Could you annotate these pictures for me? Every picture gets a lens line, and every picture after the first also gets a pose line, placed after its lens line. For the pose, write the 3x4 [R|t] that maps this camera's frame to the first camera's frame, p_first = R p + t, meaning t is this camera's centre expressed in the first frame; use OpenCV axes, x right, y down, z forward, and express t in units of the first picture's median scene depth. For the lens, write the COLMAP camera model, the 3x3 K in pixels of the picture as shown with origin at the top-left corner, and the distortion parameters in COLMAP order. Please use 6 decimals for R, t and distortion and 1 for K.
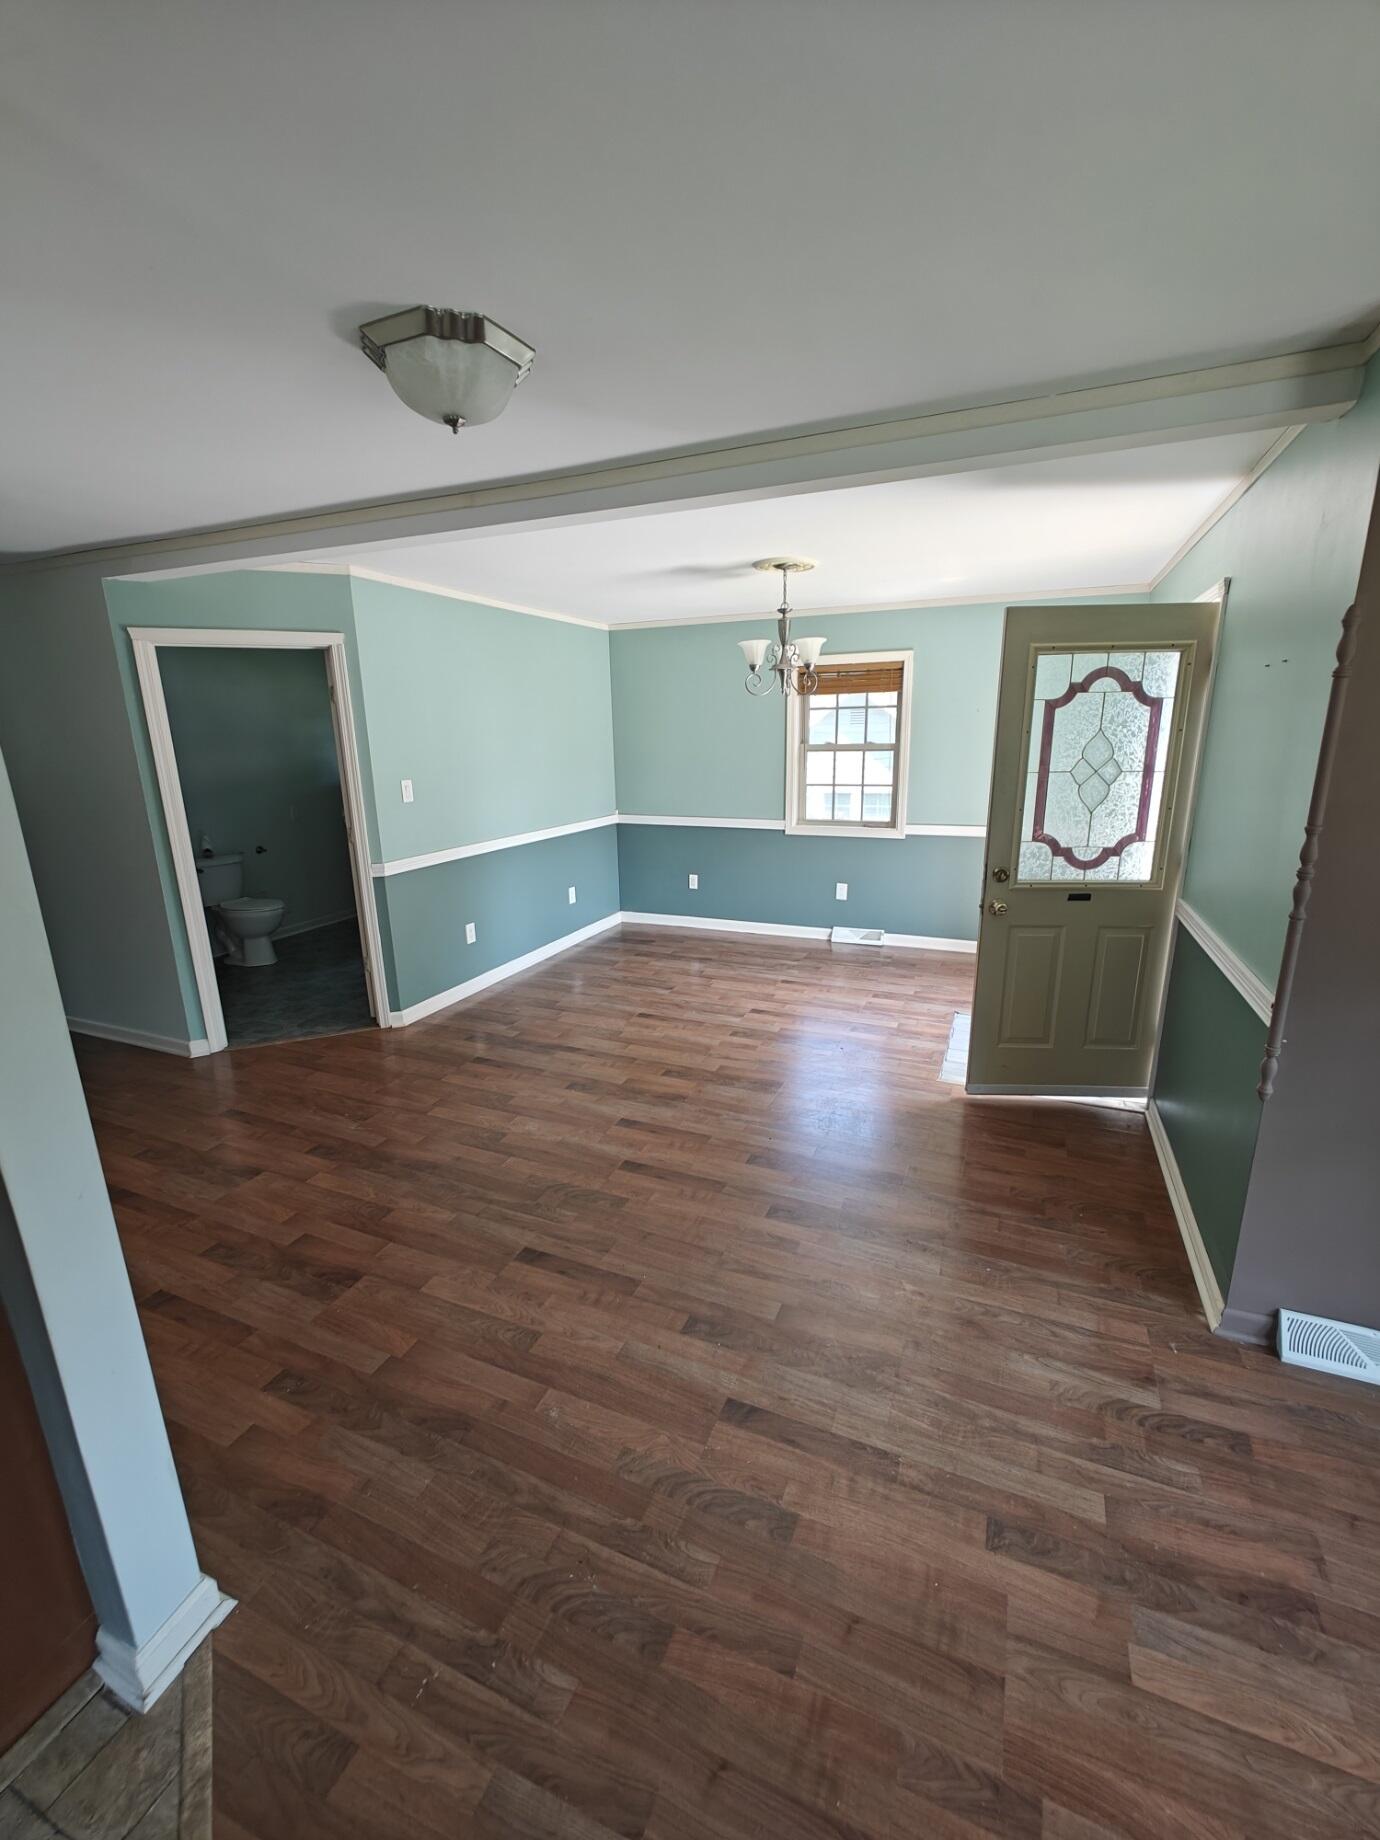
lens RADIAL K [[772.8, 0, 688.5], [0, 772.8, 925.7], [0, 0, 1]] dist [-0.003467, 0.000648]
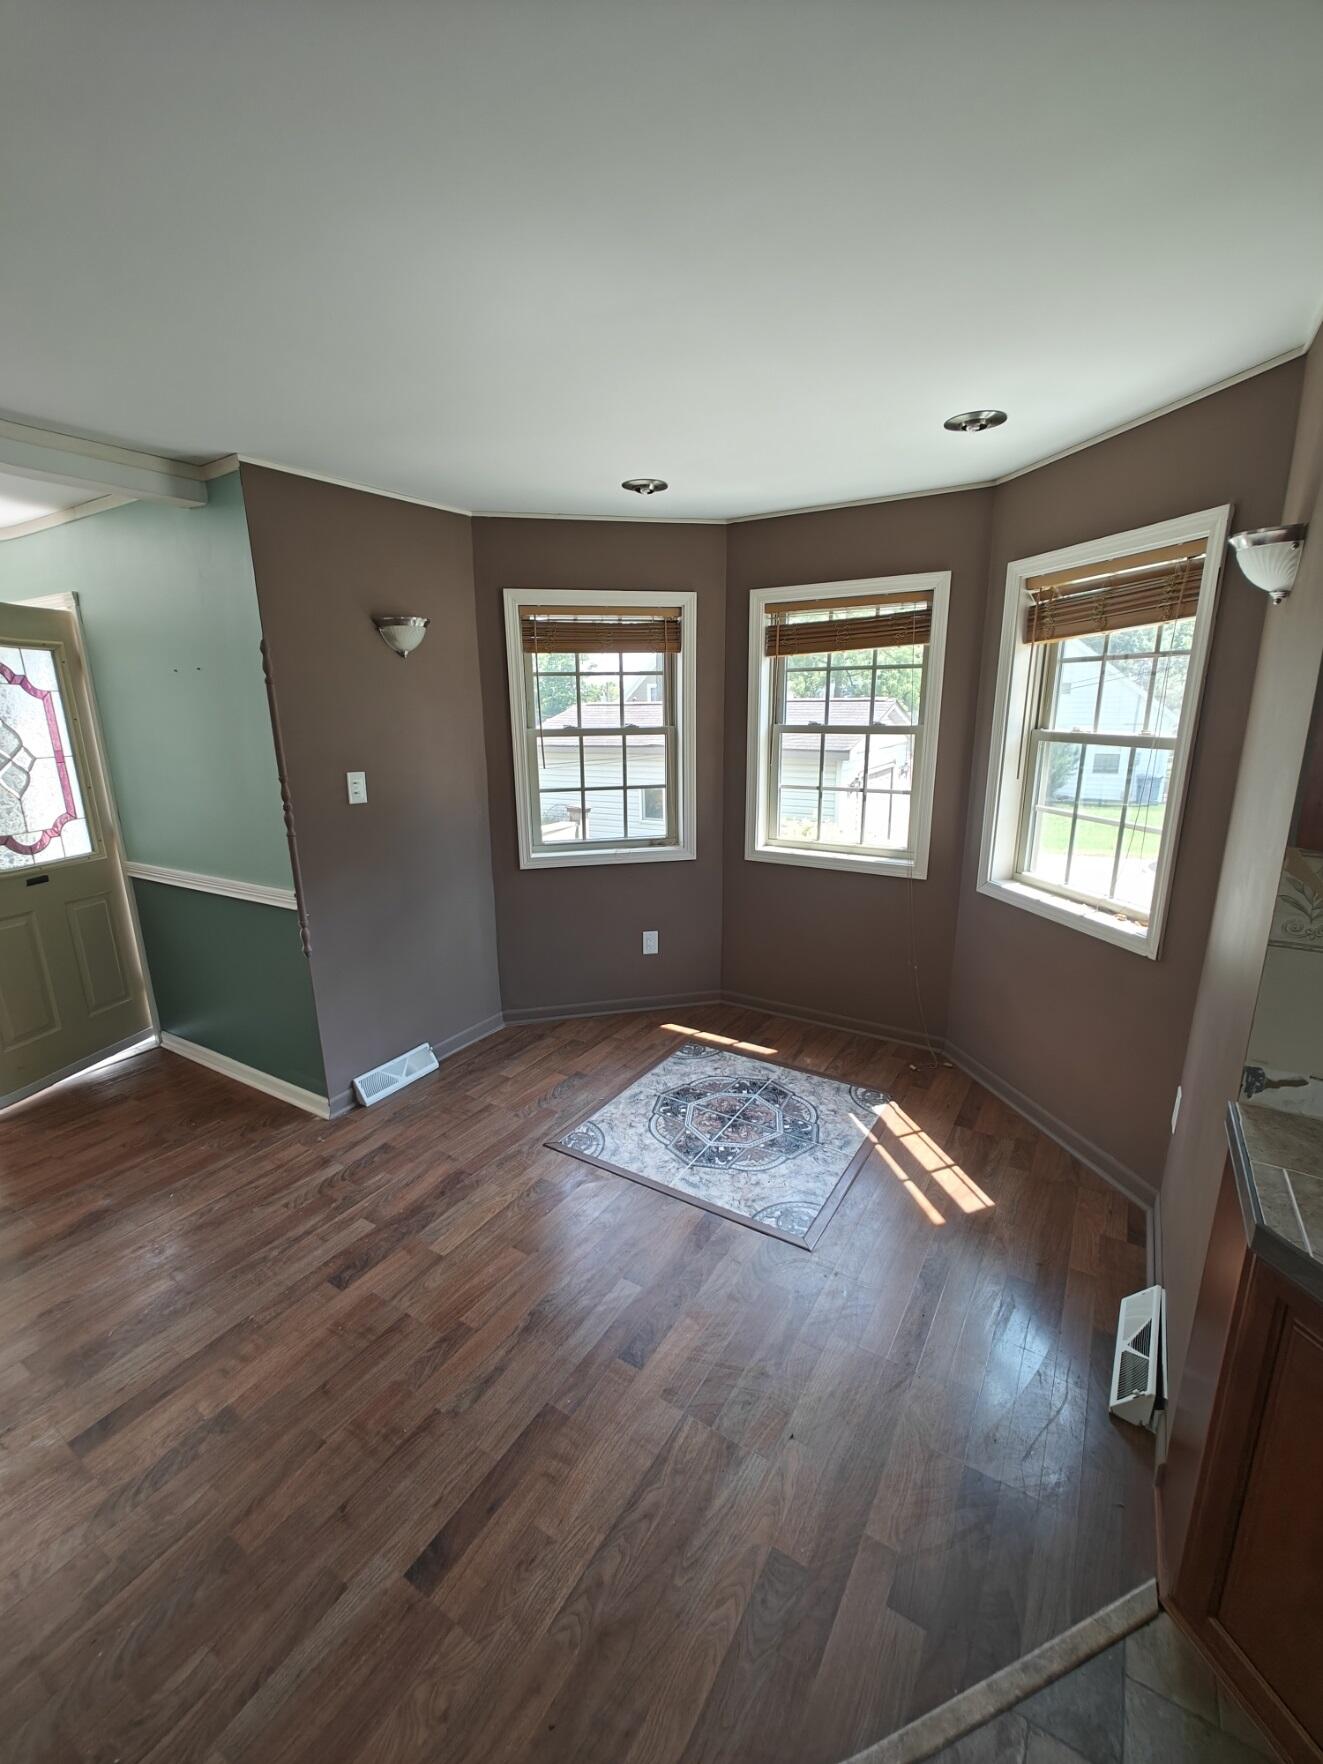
lens RADIAL K [[740.9, 0, 664.4], [0, 740.9, 889.8], [0, 0, 1]] dist [-0.003467, 0.000648]
pose [[0.143831, -0.229775, 0.962557, -0.555731], [0.254375, 0.948572, 0.188426, 0.002984], [-0.956350, 0.217749, 0.194883, 0.007590]]
